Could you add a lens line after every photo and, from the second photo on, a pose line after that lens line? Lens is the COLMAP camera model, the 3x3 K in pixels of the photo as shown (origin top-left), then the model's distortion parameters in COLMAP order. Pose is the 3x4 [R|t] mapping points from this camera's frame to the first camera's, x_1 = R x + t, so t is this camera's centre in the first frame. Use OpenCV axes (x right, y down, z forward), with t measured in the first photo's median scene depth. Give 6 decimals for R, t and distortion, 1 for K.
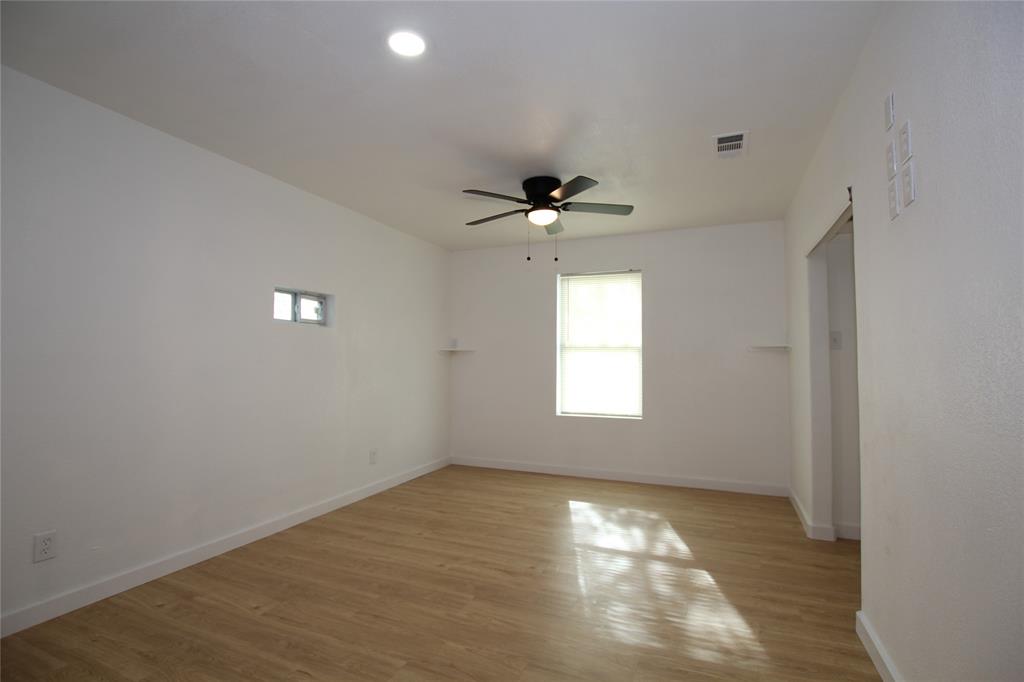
lens RADIAL K [[474.4, 0, 513.7], [0, 474.4, 341.4], [0, 0, 1]] dist [-0.025818, 0.000795]
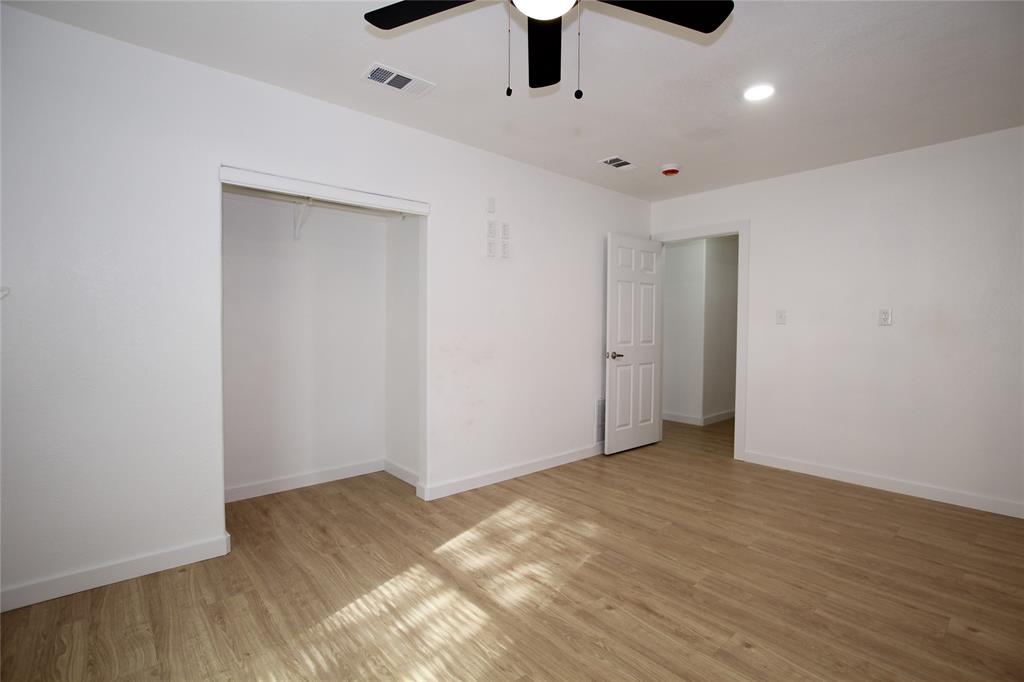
lens RADIAL K [[474.4, 0, 513.7], [0, 474.4, 341.4], [0, 0, 1]] dist [-0.025818, 0.000795]
pose [[-0.901247, -0.023262, 0.432682, -0.136360], [-0.024479, 0.999697, 0.002757, 0.069569], [-0.432614, -0.008107, -0.901543, 1.775131]]
